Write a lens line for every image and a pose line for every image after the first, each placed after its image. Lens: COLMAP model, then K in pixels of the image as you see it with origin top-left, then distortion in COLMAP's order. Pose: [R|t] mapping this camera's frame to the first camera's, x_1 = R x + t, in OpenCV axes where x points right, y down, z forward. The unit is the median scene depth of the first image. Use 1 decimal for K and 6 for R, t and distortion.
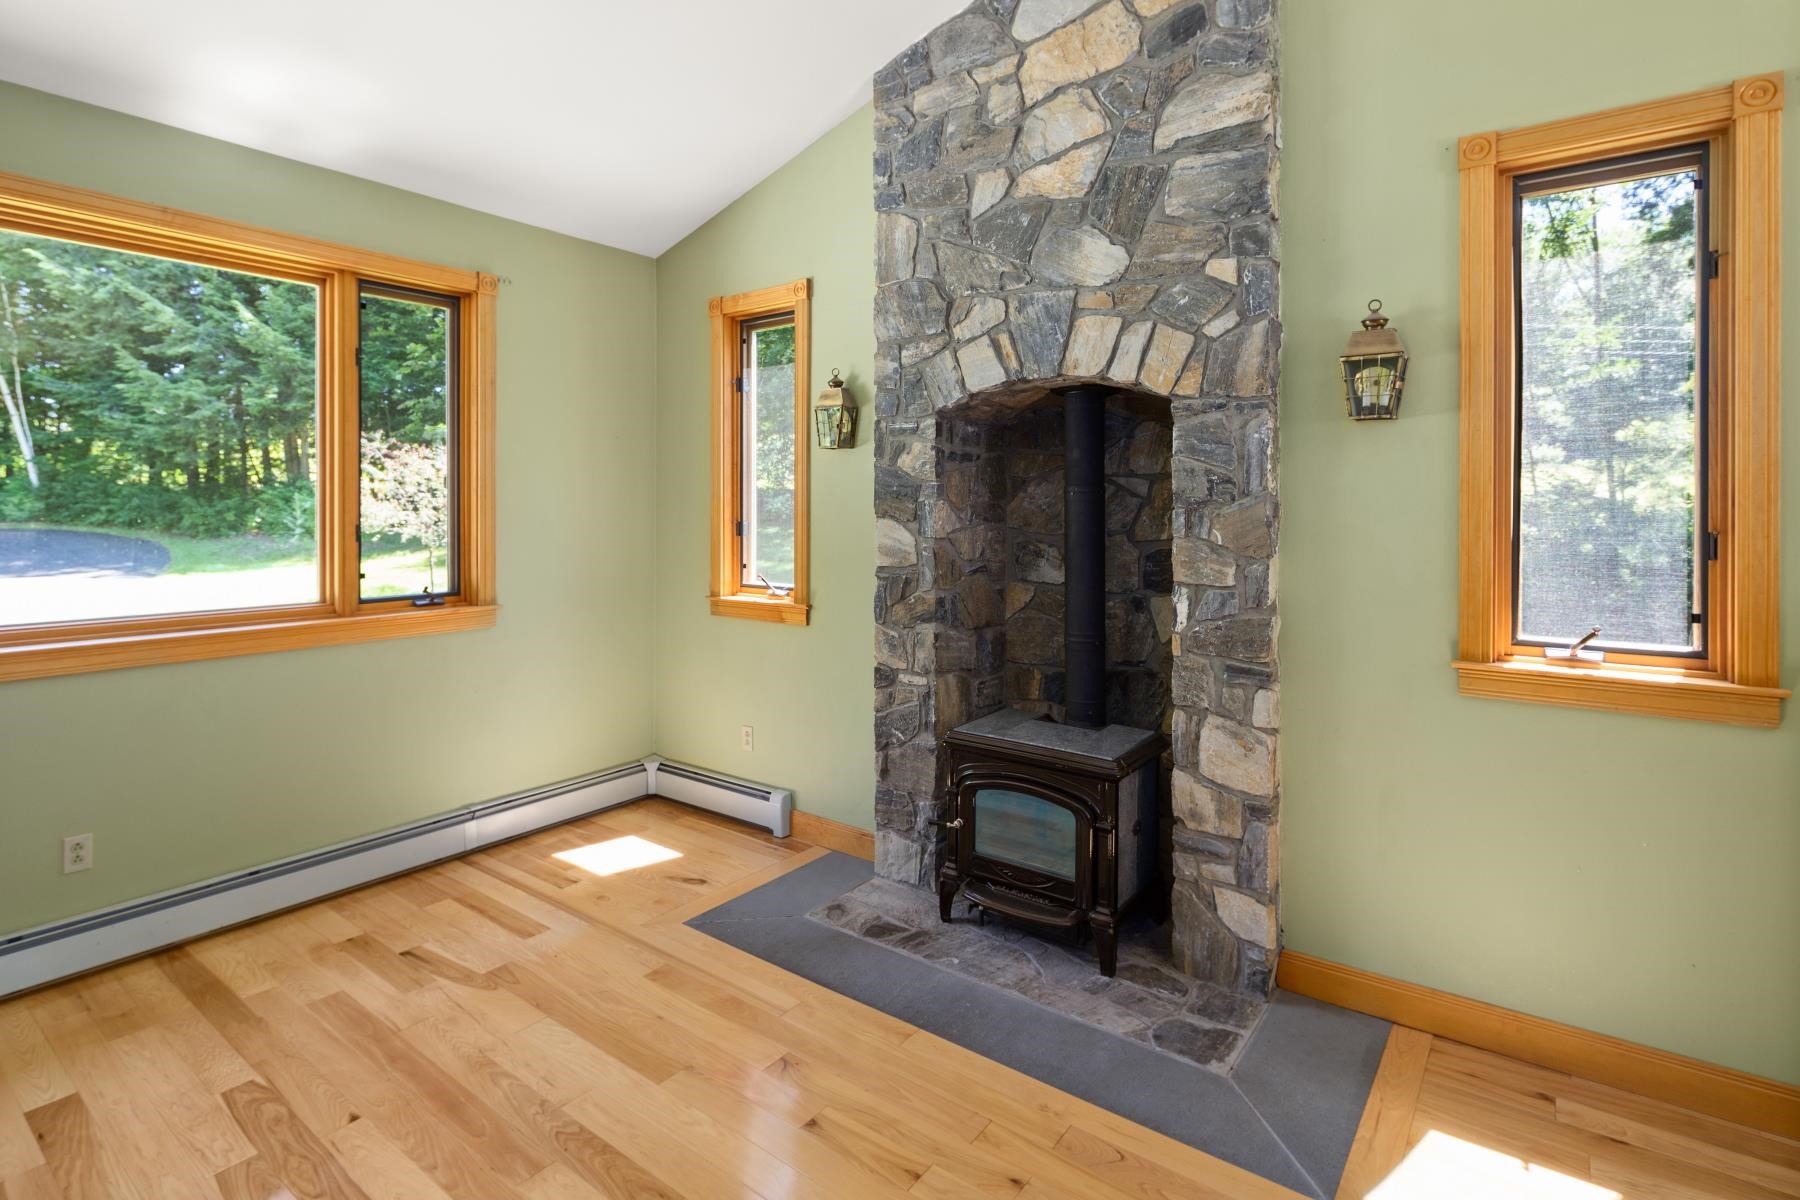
lens RADIAL K [[878.2, 0, 900.4], [0, 878.2, 512.6], [0, 0, 1]] dist [0.002154, -0.001750]
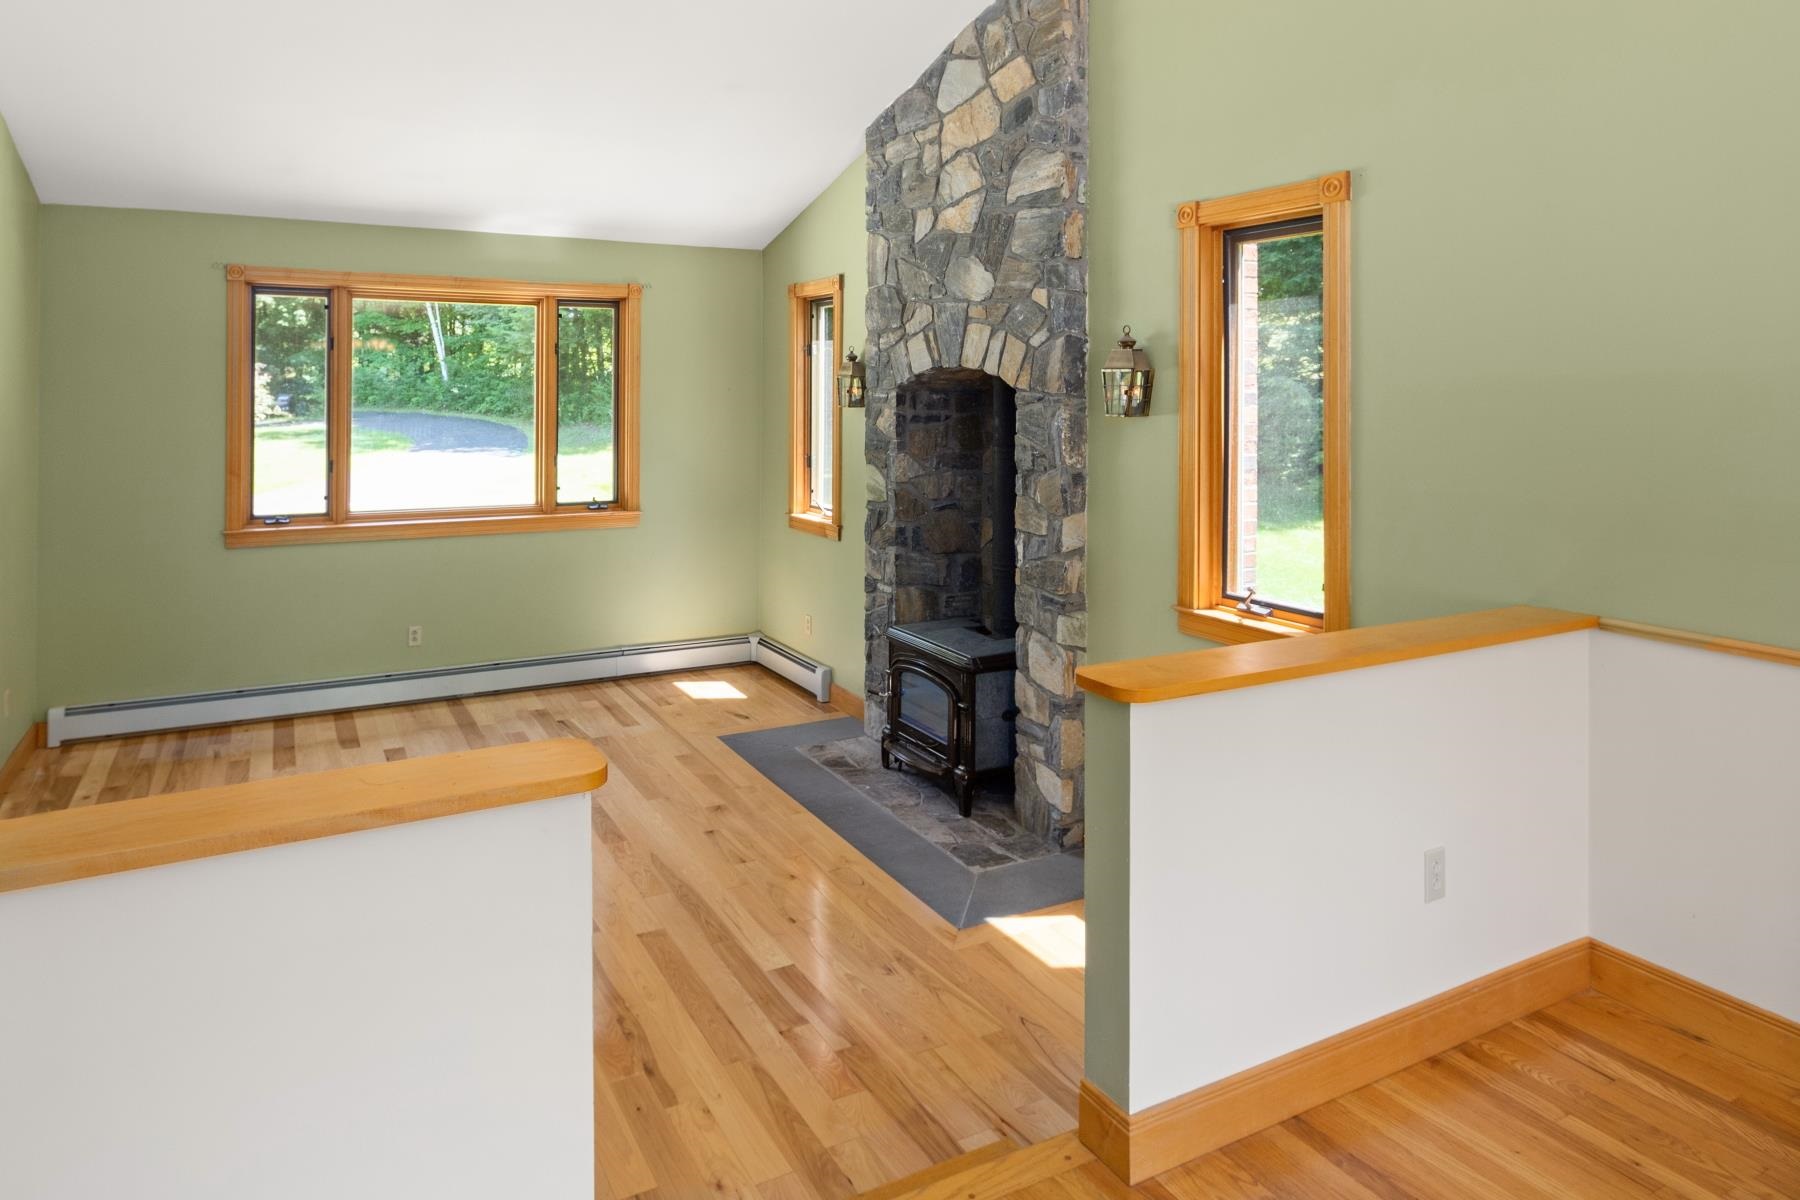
lens RADIAL K [[1018.9, 0, 750.5], [0, 1018.9, 389.0], [0, 0, 1]] dist [0.000571, -0.000361]
pose [[0.880354, 0.002877, -0.474309, 0.606481], [-0.007002, 0.999951, -0.006930, -0.104739], [0.474266, 0.009422, 0.880331, -0.481352]]
